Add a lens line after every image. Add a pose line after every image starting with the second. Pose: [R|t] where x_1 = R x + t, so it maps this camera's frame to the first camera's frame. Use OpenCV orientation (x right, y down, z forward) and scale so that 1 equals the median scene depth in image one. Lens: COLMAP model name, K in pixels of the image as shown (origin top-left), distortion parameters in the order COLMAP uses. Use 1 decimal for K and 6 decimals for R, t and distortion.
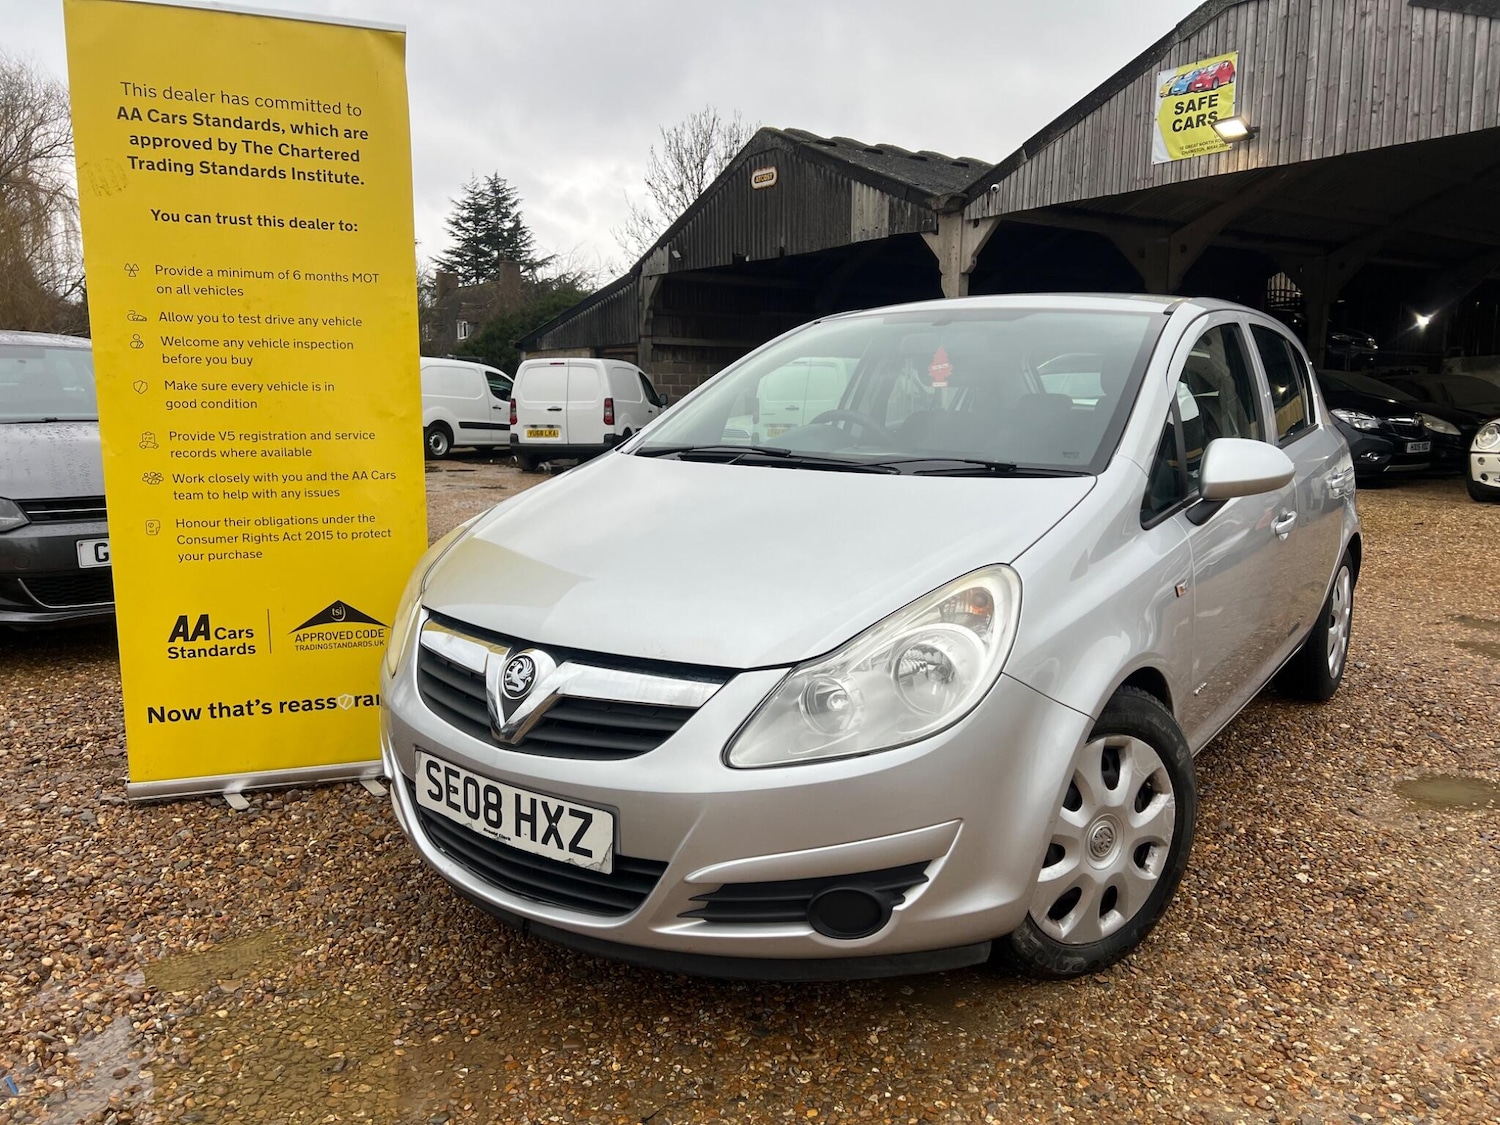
lens RADIAL K [[1142.6, 0, 745.4], [0, 1142.6, 572.8], [0, 0, 1]] dist [0.070250, -0.078779]
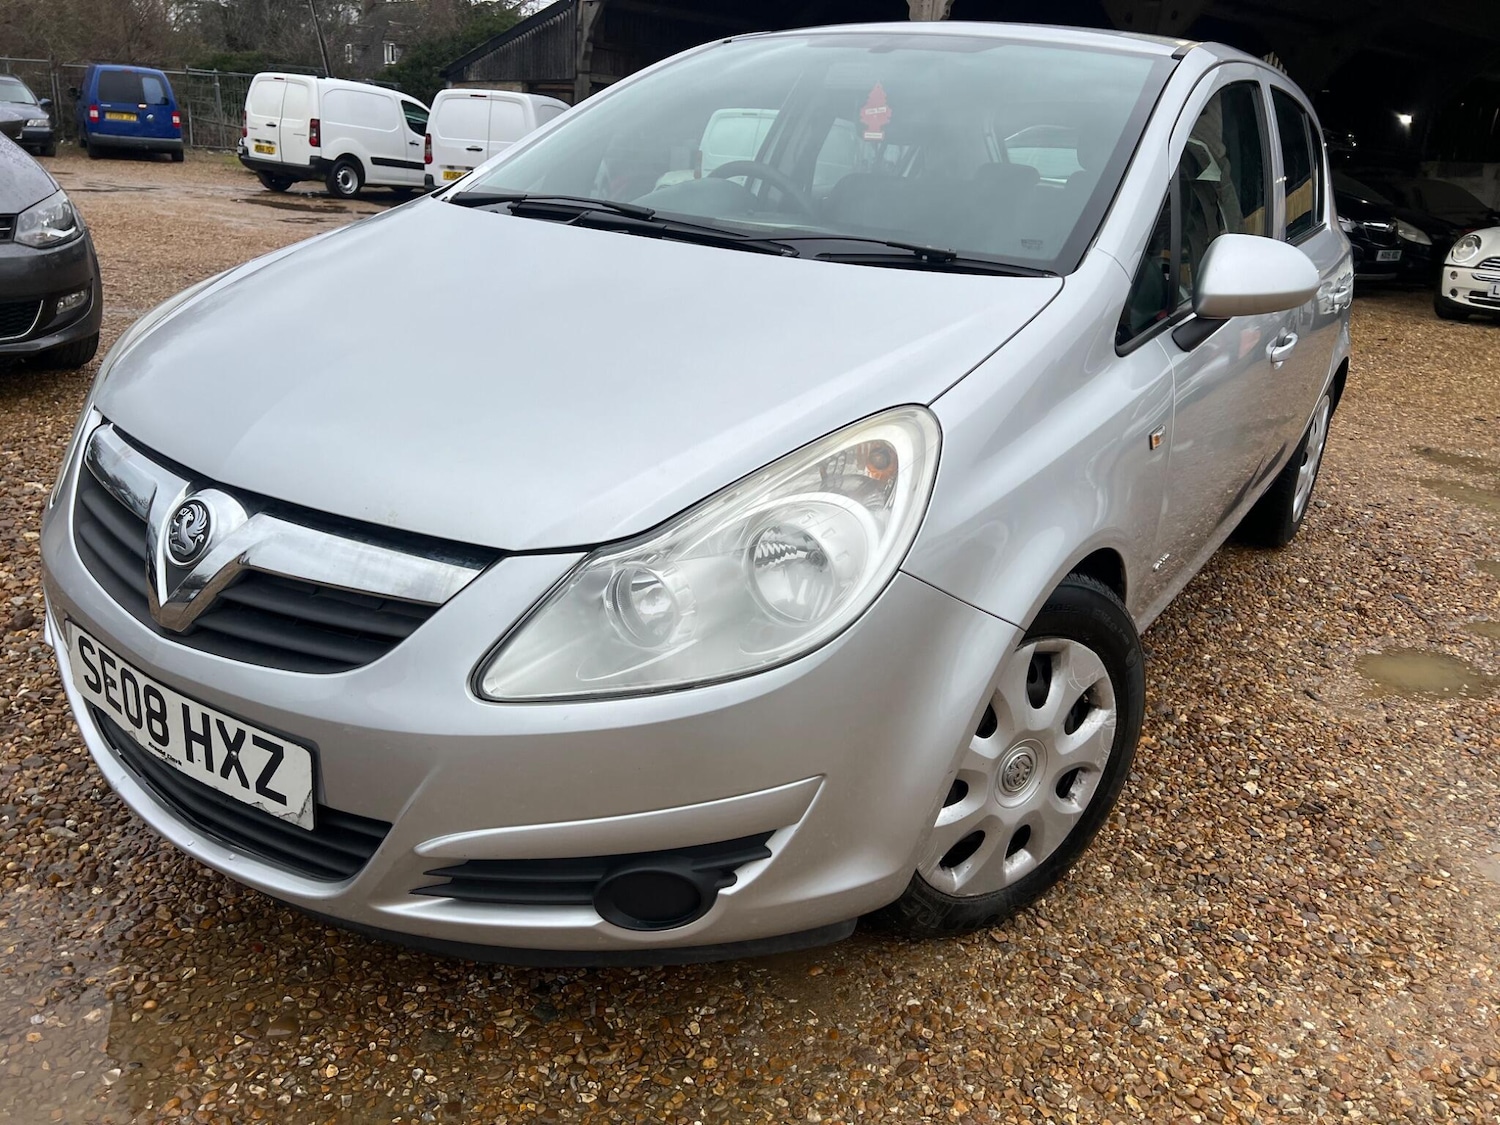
lens RADIAL K [[1141.6, 0, 757.3], [0, 1141.6, 557.4], [0, 0, 1]] dist [0.055571, -0.059715]
pose [[0.996728, 0.048352, 0.064766, 0.077757], [-0.059368, 0.981742, 0.180718, -0.031237], [-0.054846, -0.183972, 0.981400, 0.277938]]
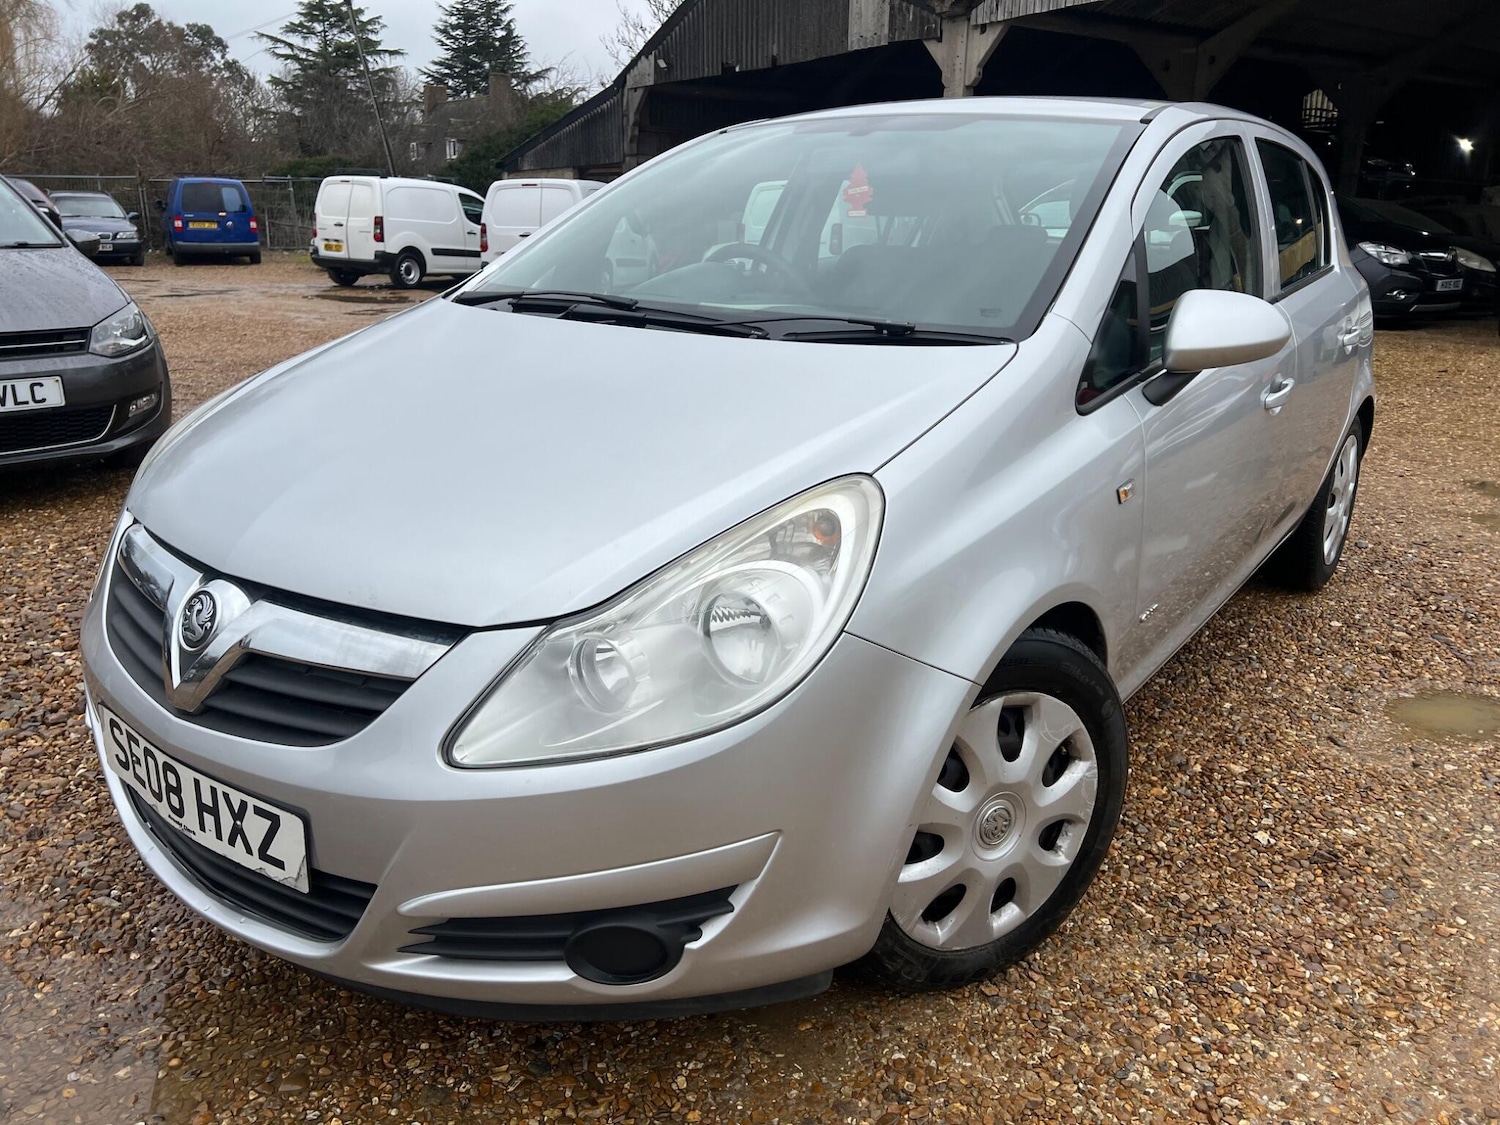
lens RADIAL K [[1141.3, 0, 735.2], [0, 1141.3, 557.5], [0, 0, 1]] dist [0.060741, -0.067795]
pose [[0.999826, 0.011645, -0.014559, 0.135666], [-0.009637, 0.991325, 0.131081, -0.042842], [0.015959, -0.130918, 0.991265, 0.242458]]
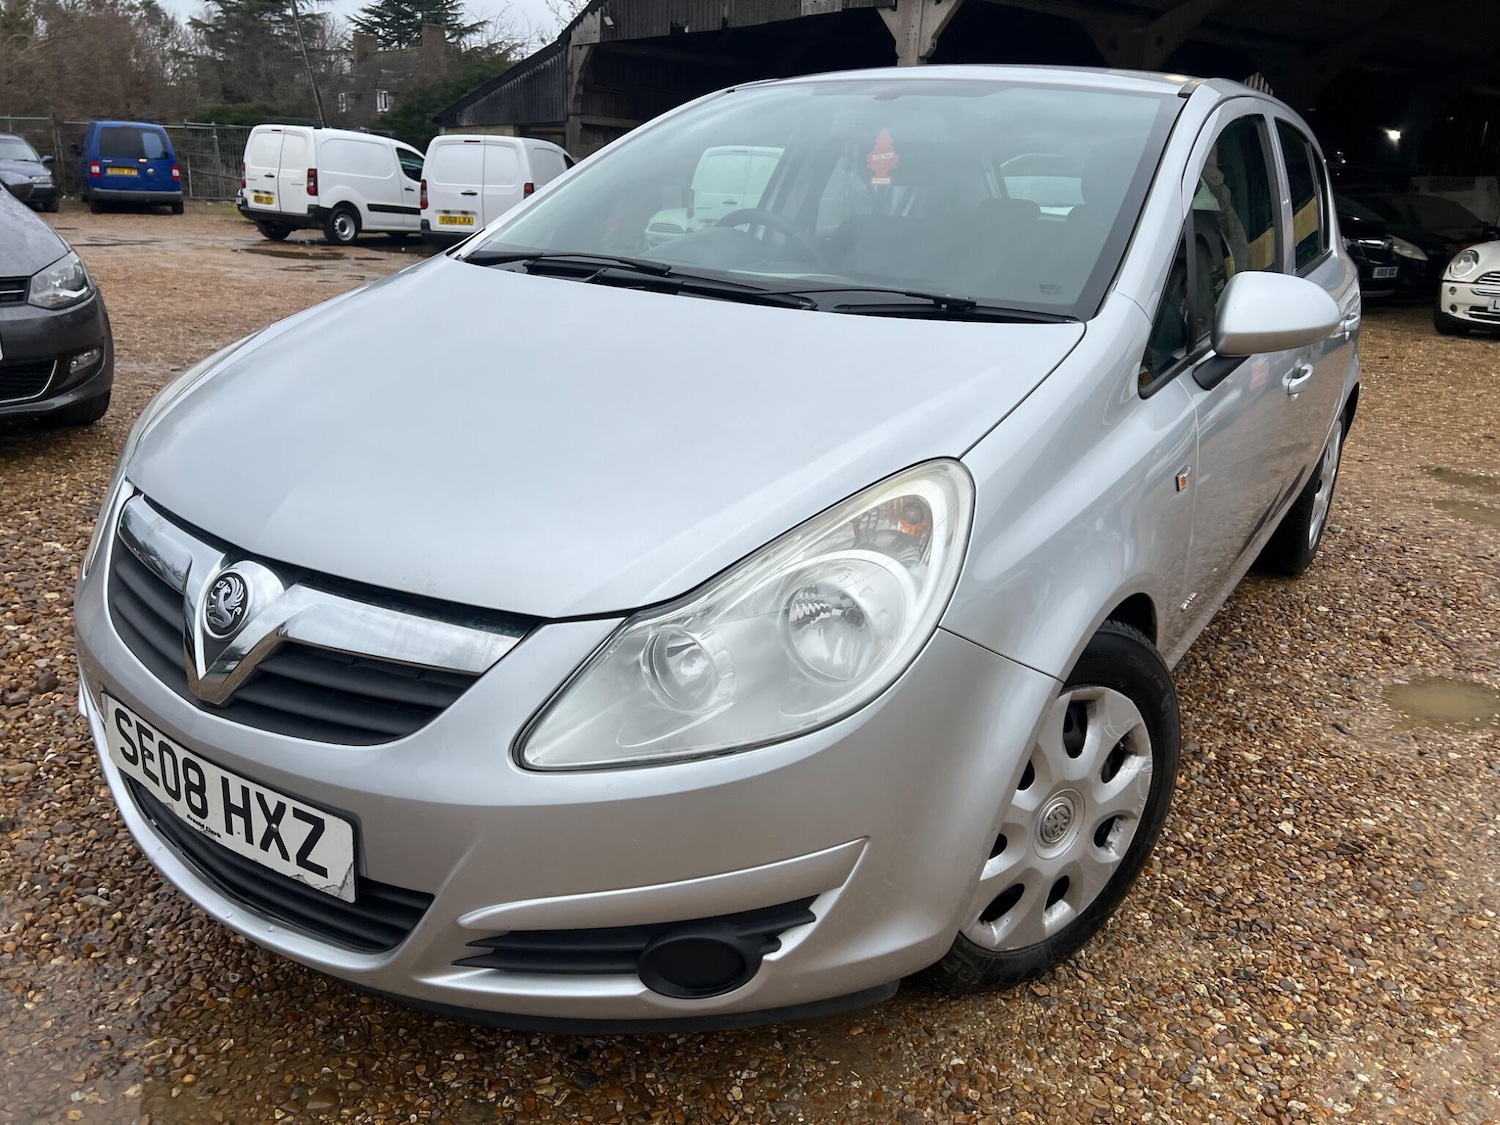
lens RADIAL K [[1141.3, 0, 735.2], [0, 1141.3, 557.5], [0, 0, 1]] dist [0.060741, -0.067795]
pose [[0.998561, 0.025596, 0.047118, 0.058422], [-0.032665, 0.987221, 0.155970, -0.044892], [-0.042524, -0.157285, 0.986637, 0.283364]]
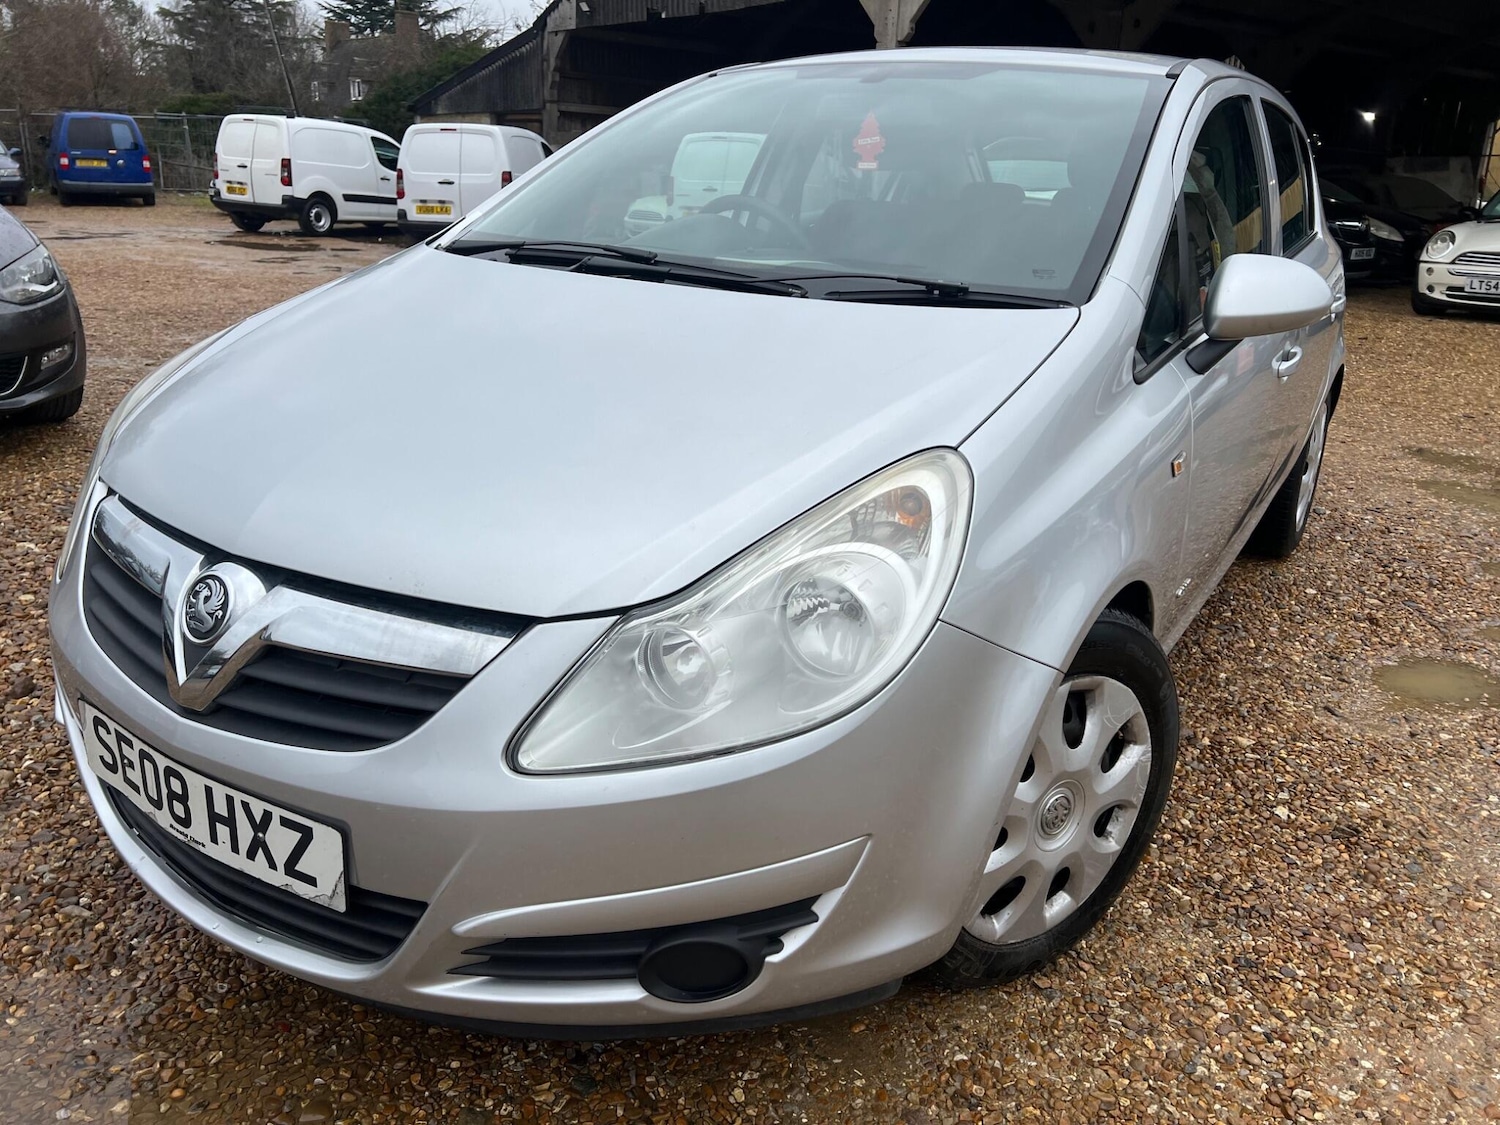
lens RADIAL K [[1140.0, 0, 741.0], [0, 1140.0, 557.8], [0, 0, 1]] dist [0.064369, -0.072670]
pose [[0.997747, 0.010625, 0.066245, 0.053319], [-0.021511, 0.985916, 0.165852, -0.045727], [-0.063550, -0.166904, 0.983923, 0.297060]]
